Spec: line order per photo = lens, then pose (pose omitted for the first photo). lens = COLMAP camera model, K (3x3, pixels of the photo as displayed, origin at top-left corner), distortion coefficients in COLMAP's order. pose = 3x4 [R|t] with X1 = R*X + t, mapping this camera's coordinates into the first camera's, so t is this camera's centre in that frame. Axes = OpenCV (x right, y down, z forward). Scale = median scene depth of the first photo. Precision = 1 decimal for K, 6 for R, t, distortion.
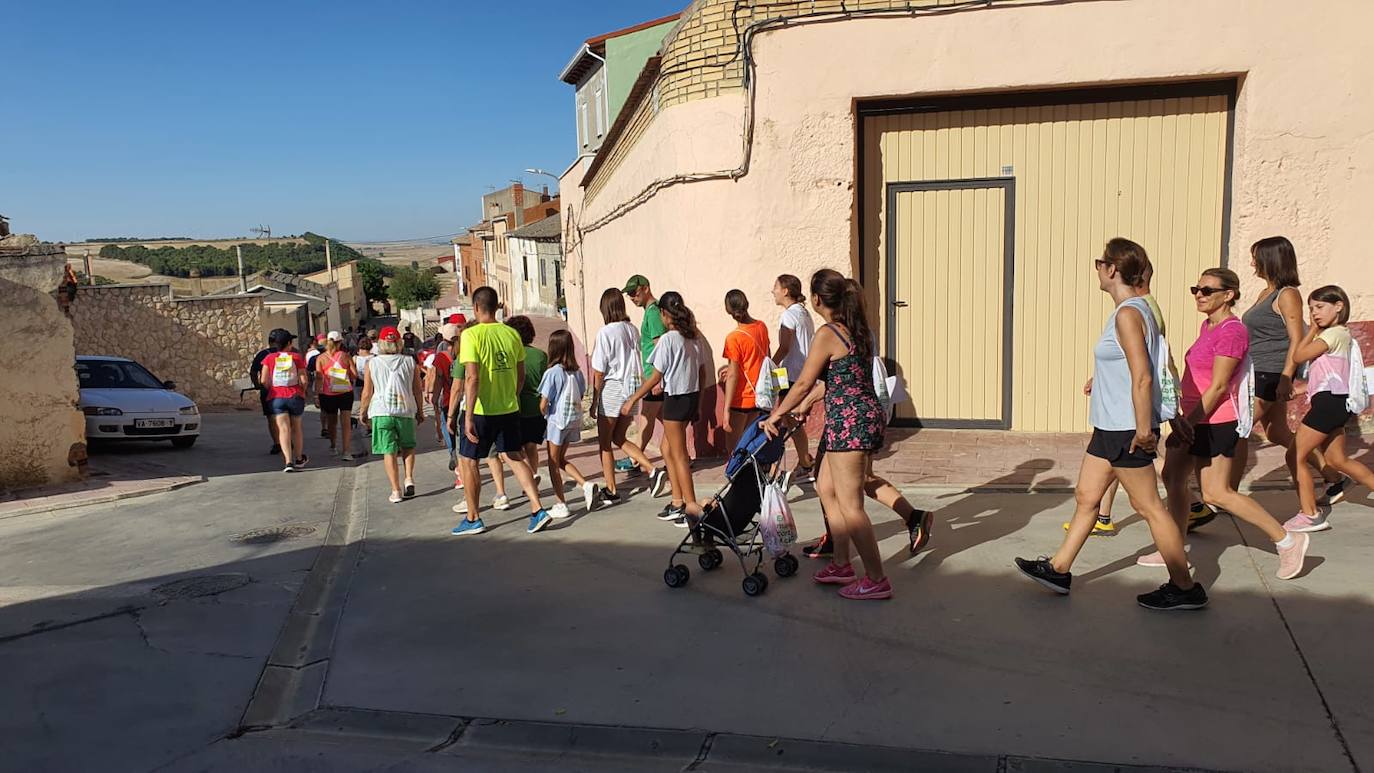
lens RADIAL K [[1055.0, 0, 689.0], [0, 1055.0, 389.0], [0, 0, 1]] dist [-0.000718, 0.027829]
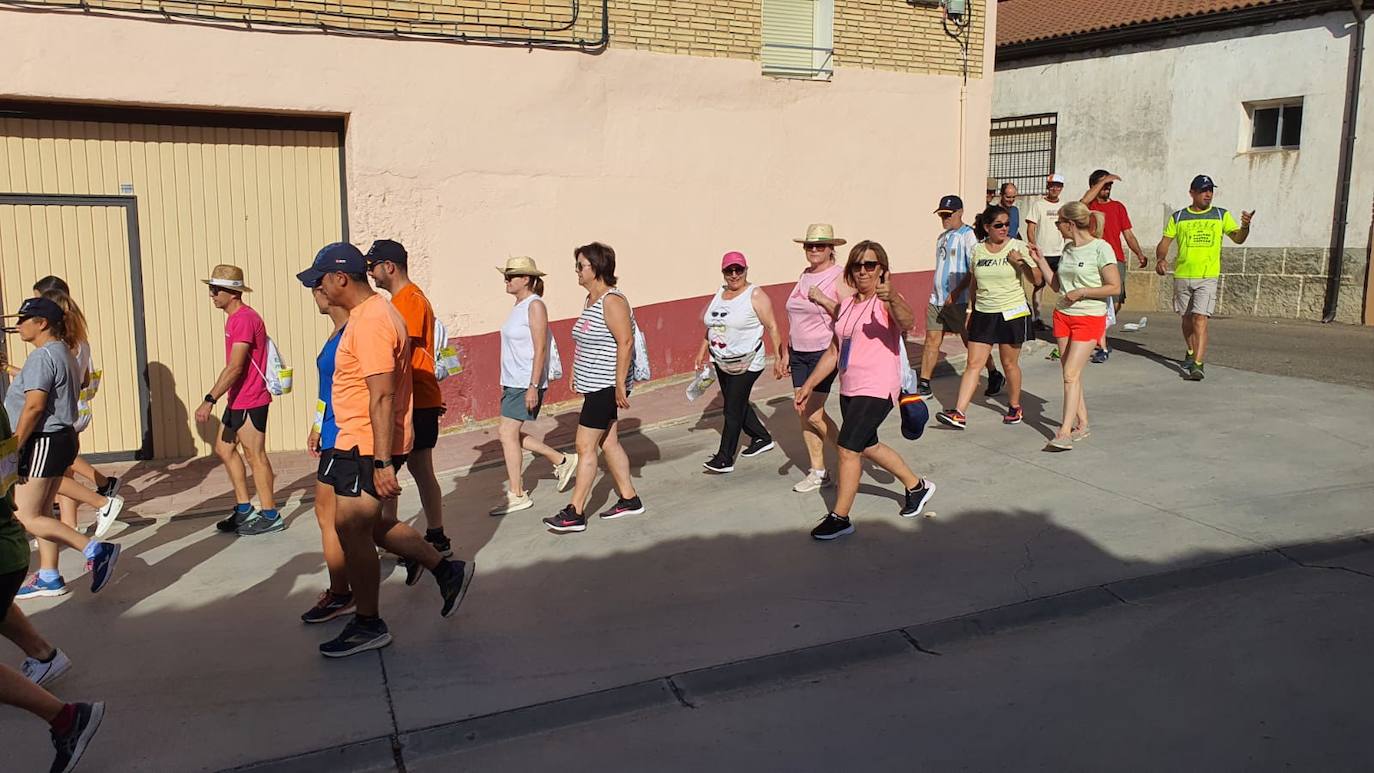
lens RADIAL K [[1055.0, 0, 681.2], [0, 1055.0, 400.1], [0, 0, 1]] dist [-0.000718, 0.027829]
pose [[0.801327, -0.057247, 0.595481, 0.118818], [0.064786, 0.997861, 0.008749, 0.008518], [-0.594708, 0.031568, 0.803322, -0.063203]]
